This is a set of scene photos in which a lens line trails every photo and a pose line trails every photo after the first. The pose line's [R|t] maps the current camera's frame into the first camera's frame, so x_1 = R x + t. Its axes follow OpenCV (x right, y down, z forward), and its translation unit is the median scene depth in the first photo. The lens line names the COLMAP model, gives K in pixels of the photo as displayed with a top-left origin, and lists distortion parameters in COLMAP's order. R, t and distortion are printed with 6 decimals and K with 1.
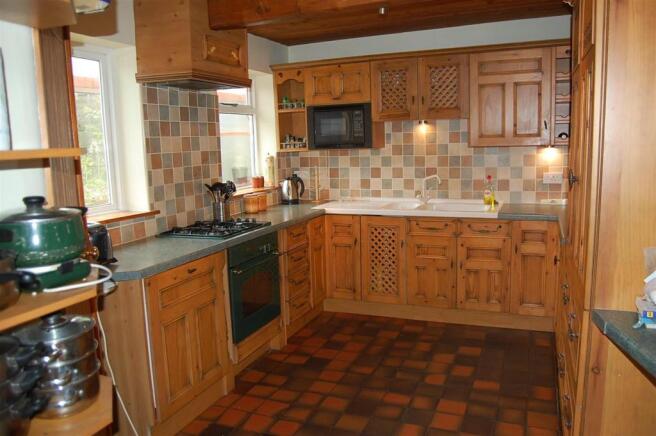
lens RADIAL K [[522.3, 0, 328.0], [0, 522.3, 218.0], [0, 0, 1]] dist [-0.104361, 0.049535]
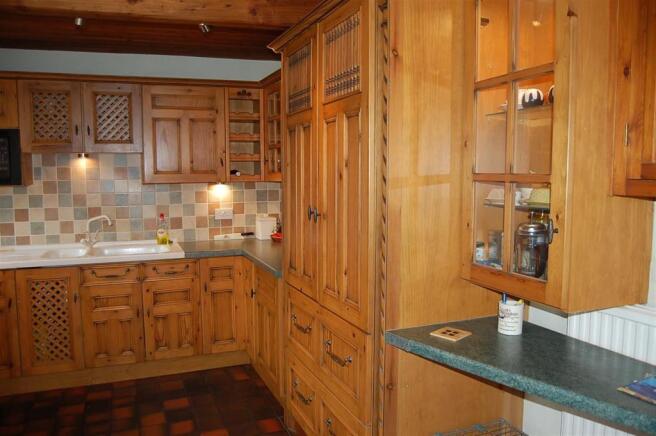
lens RADIAL K [[522.3, 0, 328.0], [0, 522.3, 218.0], [0, 0, 1]] dist [-0.104361, 0.049535]
pose [[0.707159, -0.036856, 0.706093, -0.148368], [0.086782, 0.995614, -0.034945, -0.015311], [-0.701708, 0.085988, 0.707256, 0.119641]]
